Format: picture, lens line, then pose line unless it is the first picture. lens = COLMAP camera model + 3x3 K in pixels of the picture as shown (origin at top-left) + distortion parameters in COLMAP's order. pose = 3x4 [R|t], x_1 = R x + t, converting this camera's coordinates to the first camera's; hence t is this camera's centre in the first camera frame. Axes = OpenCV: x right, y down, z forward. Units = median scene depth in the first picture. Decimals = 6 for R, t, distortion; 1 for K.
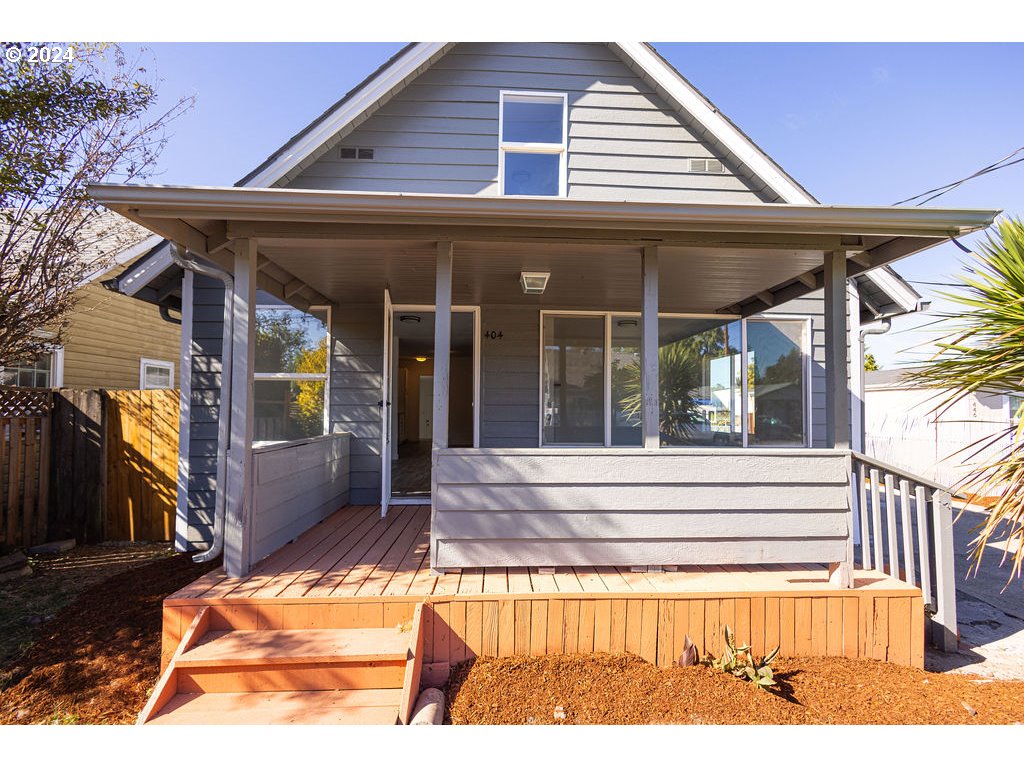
lens RADIAL K [[479.0, 0, 510.4], [0, 479.0, 387.1], [0, 0, 1]] dist [0.008045, -0.000216]
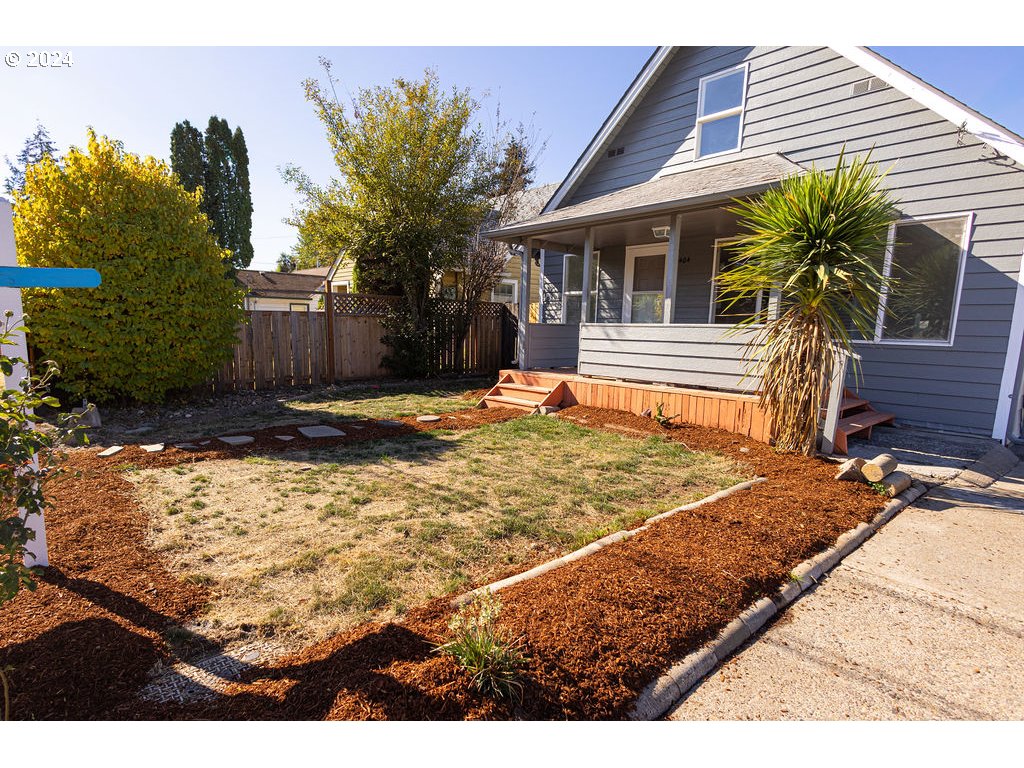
lens RADIAL K [[479.0, 0, 510.4], [0, 479.0, 387.1], [0, 0, 1]] dist [0.008045, -0.000216]
pose [[0.655968, 0.105686, -0.747353, 0.784604], [0.046816, 0.982545, 0.180037, -0.012260], [0.753335, -0.153087, 0.639570, -0.459403]]
